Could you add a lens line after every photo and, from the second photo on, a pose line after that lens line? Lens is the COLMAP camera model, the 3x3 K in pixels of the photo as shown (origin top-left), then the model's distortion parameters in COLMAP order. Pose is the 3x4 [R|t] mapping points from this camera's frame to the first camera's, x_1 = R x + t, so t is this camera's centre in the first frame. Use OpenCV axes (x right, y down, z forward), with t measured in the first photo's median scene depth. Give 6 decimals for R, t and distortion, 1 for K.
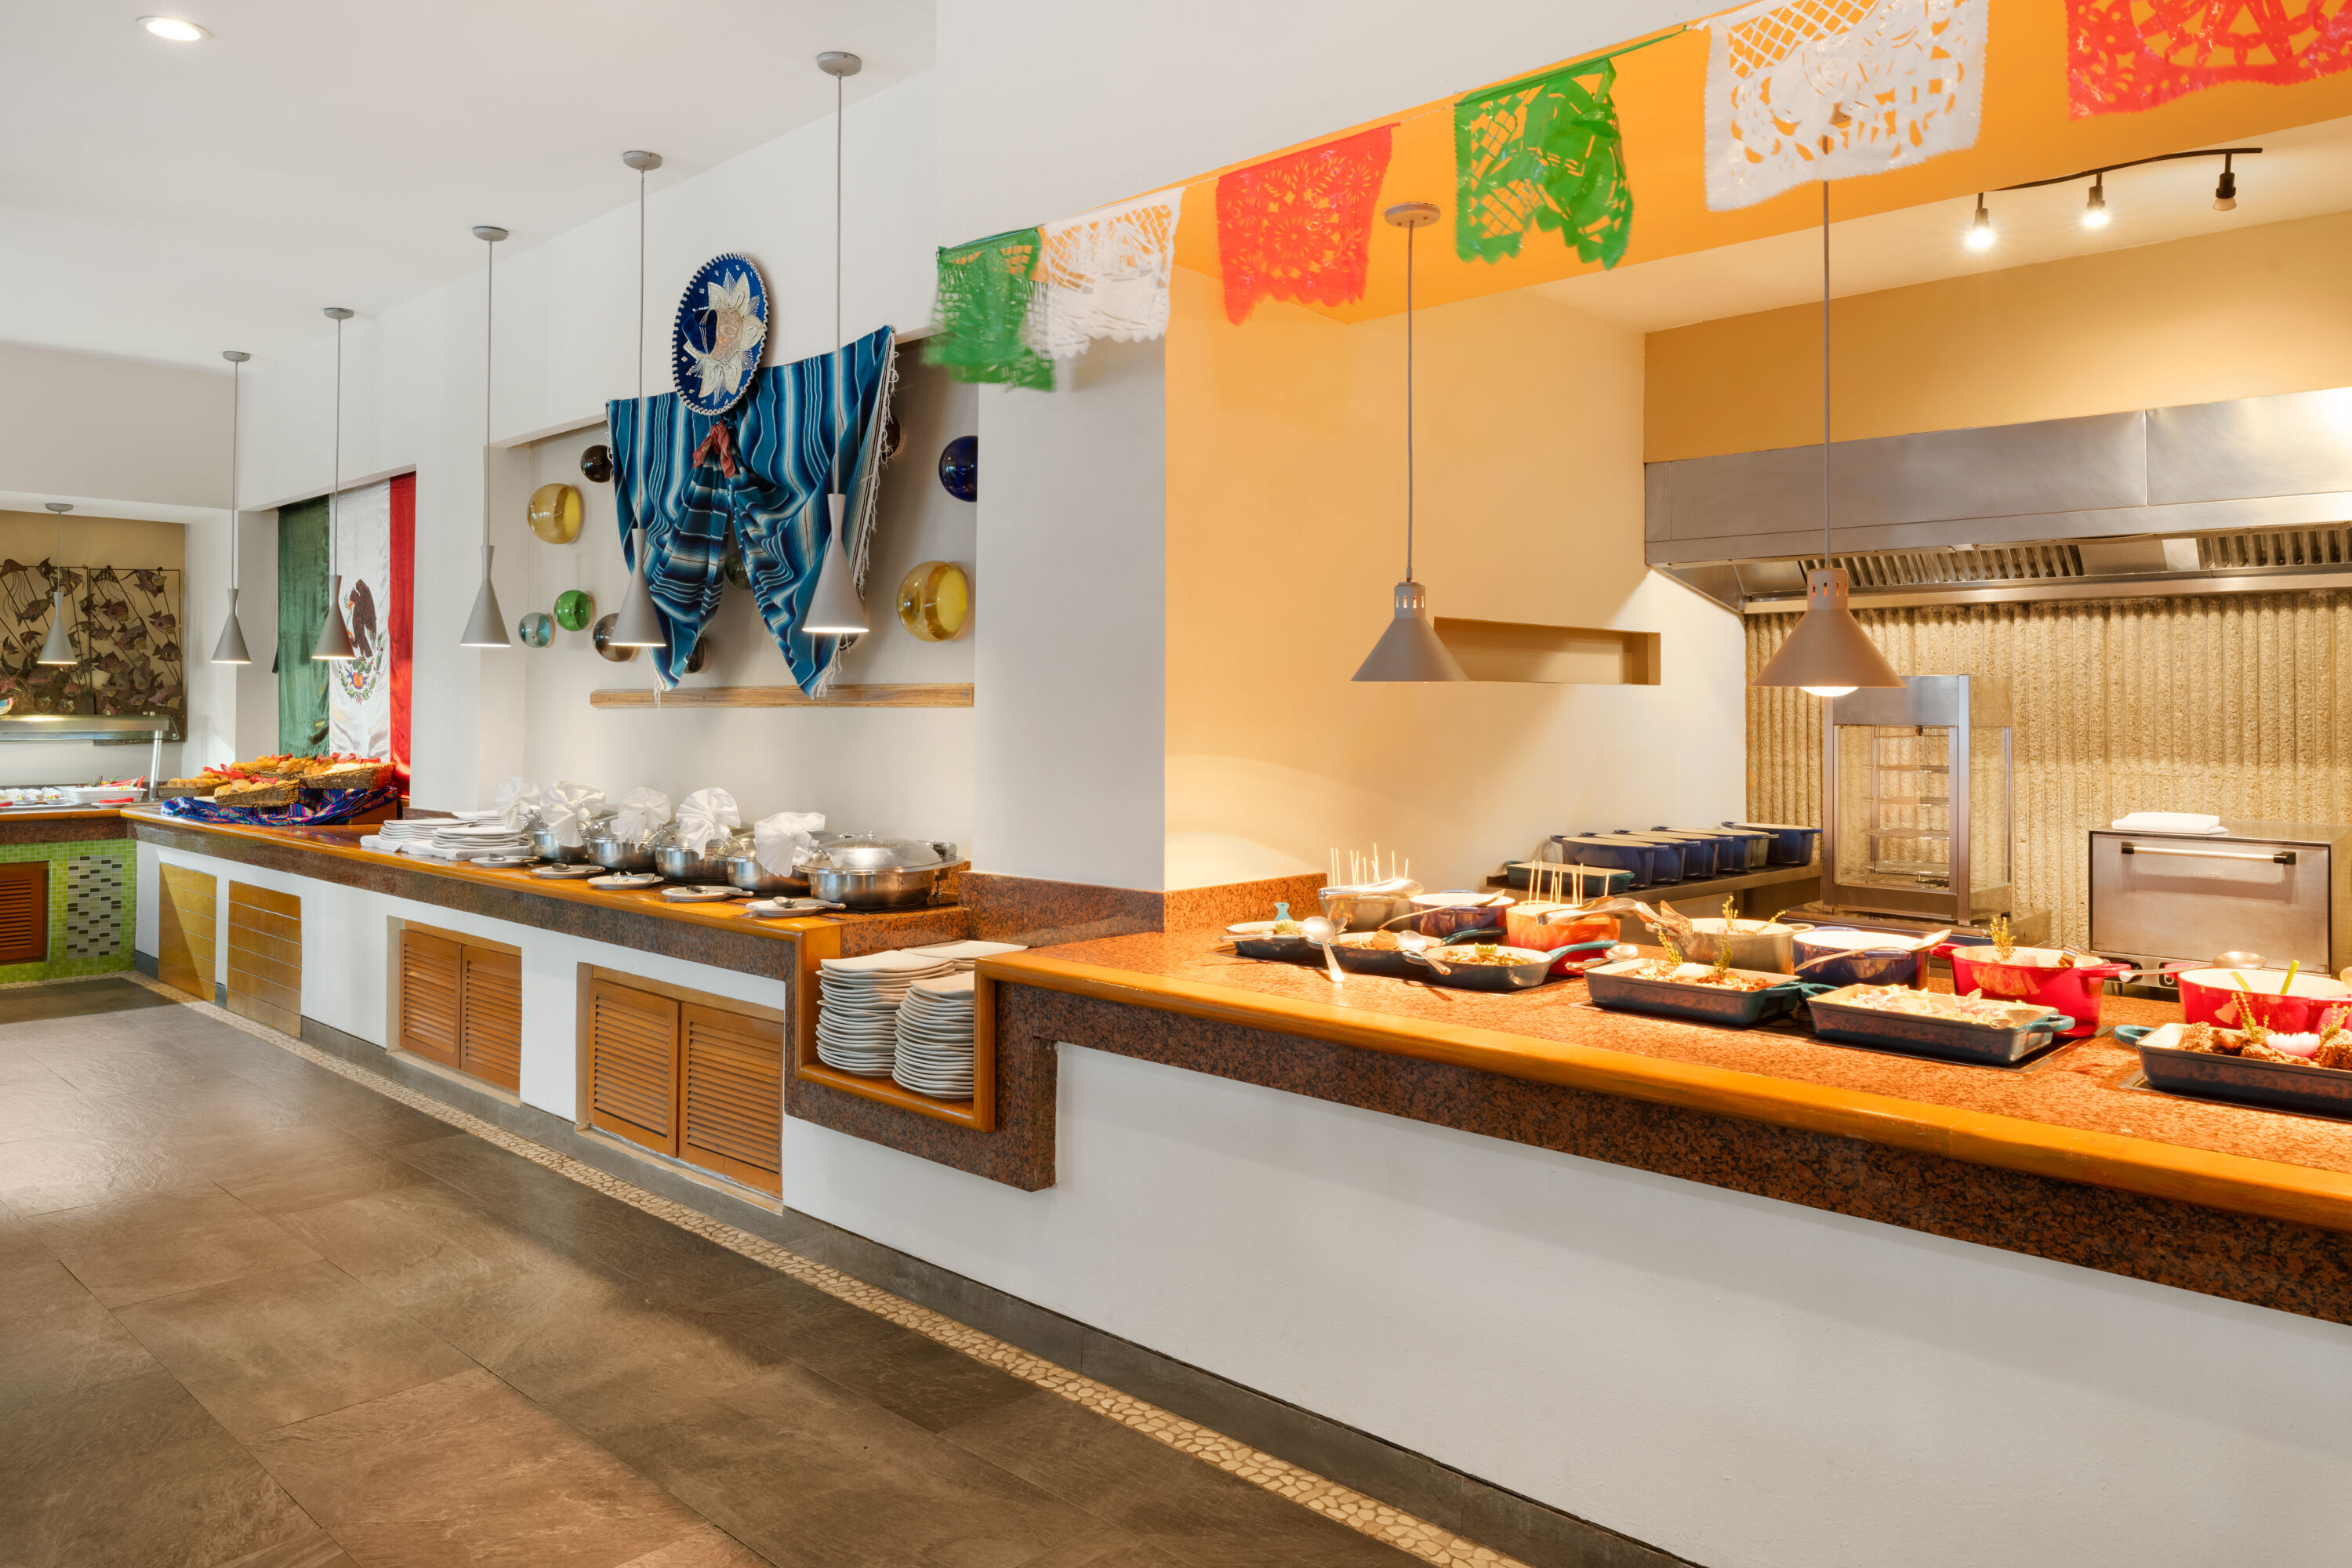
lens RADIAL K [[1631.3, 0, 1225.5], [0, 1631.3, 680.7], [0, 0, 1]] dist [0.000036, -0.005636]
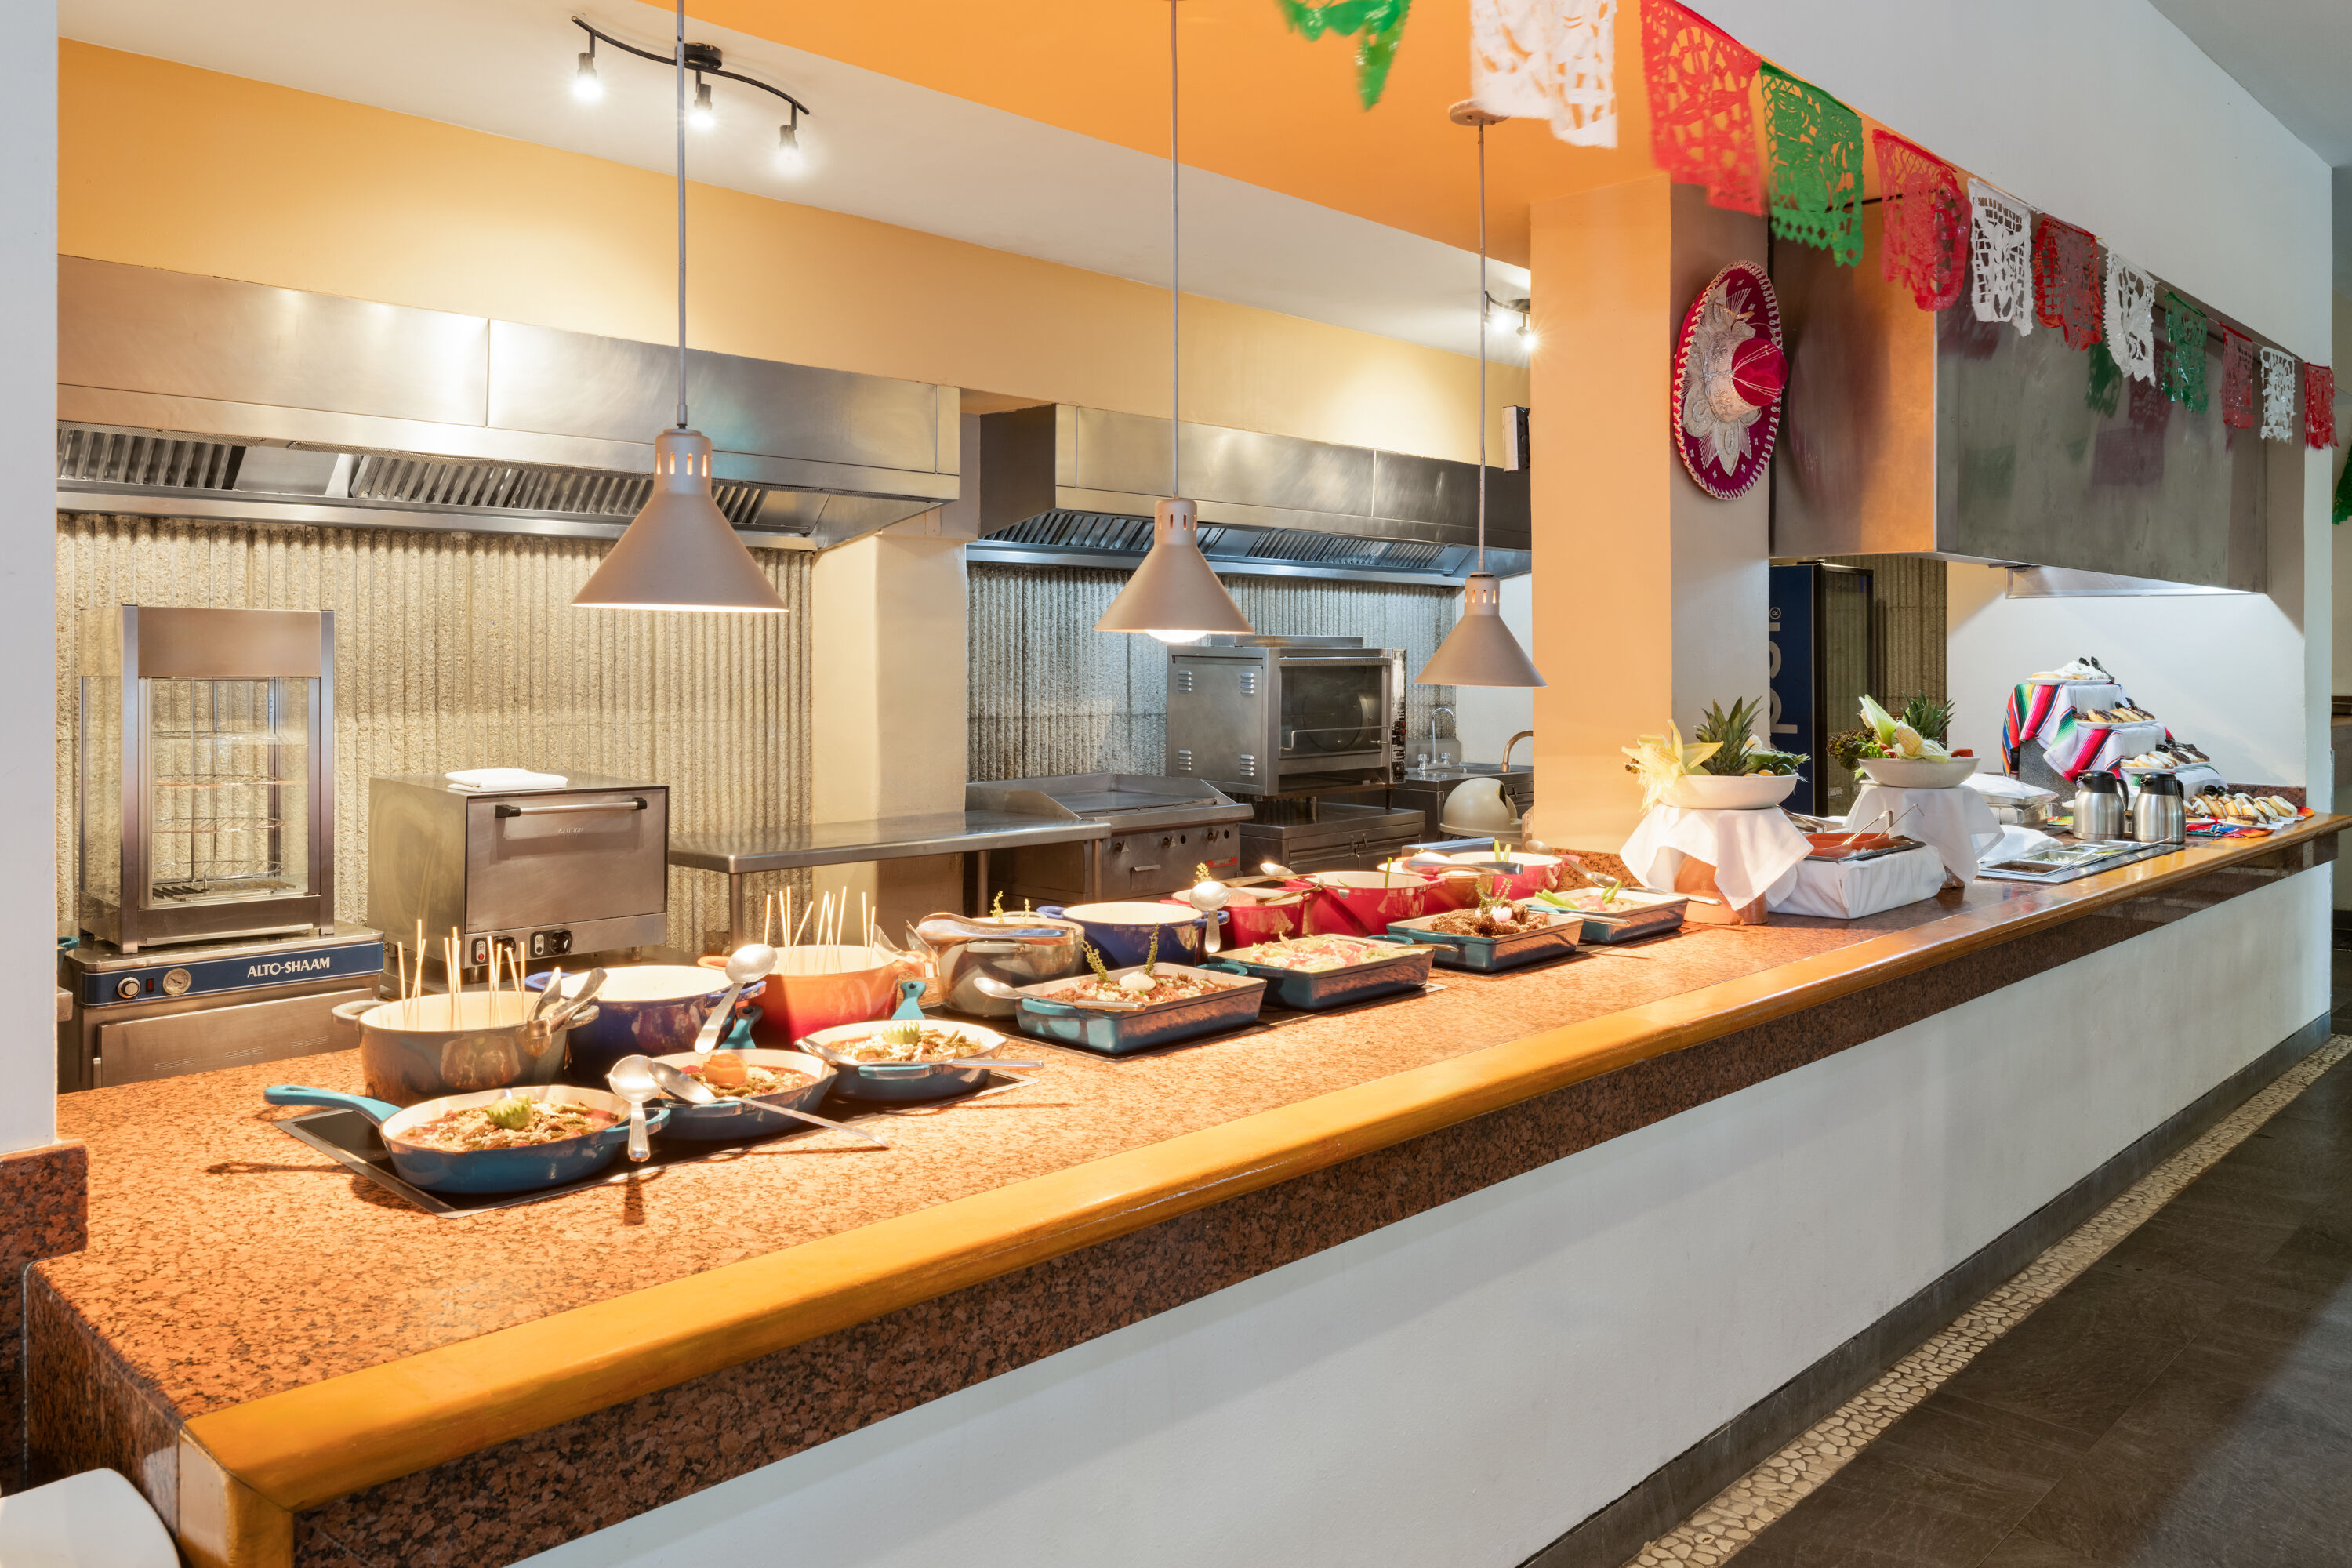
lens RADIAL K [[1631.3, 0, 1181.0], [0, 1631.3, 783.4], [0, 0, 1]] dist [0.000036, -0.005636]
pose [[0.041503, -0.081652, 0.995796, -1.086396], [-0.023017, 0.996312, 0.082654, 0.012889], [-0.998873, -0.026351, 0.039471, 1.966844]]
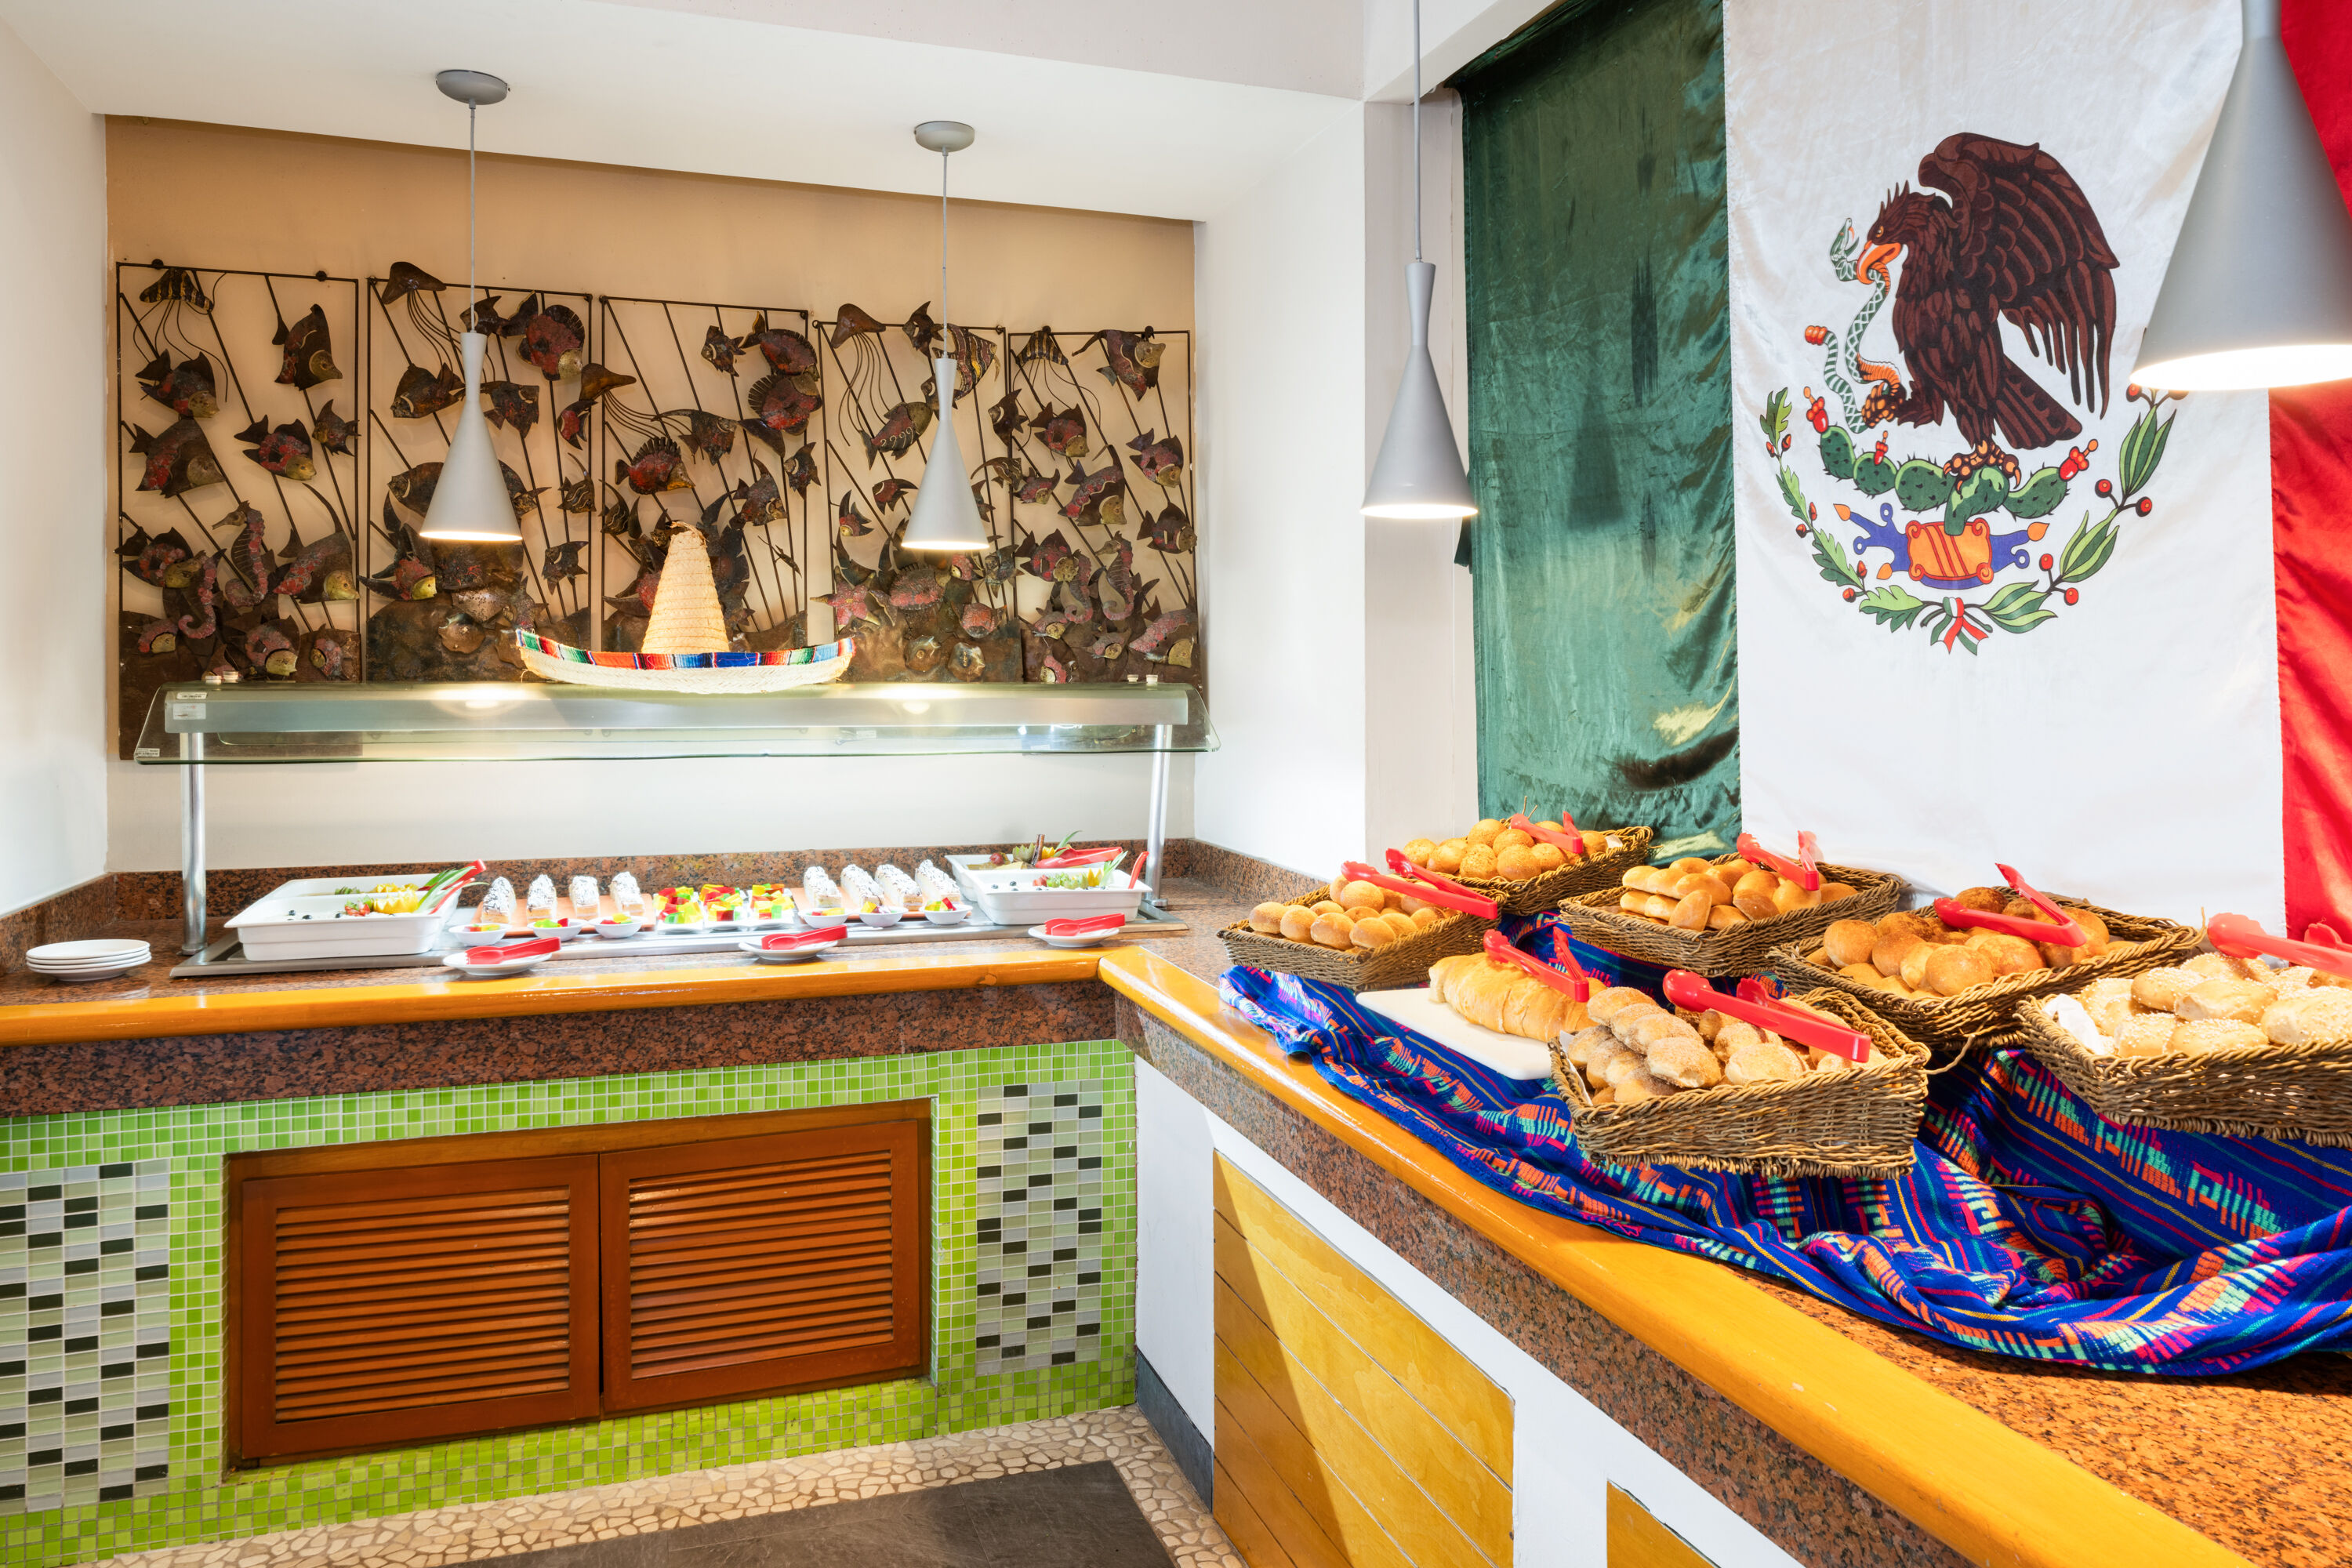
lens RADIAL K [[1631.3, 0, 1178.0], [0, 1631.3, 785.1], [0, 0, 1]] dist [0.000036, -0.005636]
pose [[0.880700, 0.038375, -0.472118, -0.454779], [0.003558, 0.996149, 0.087606, 0.010748], [0.473662, -0.078834, 0.877171, 0.641208]]
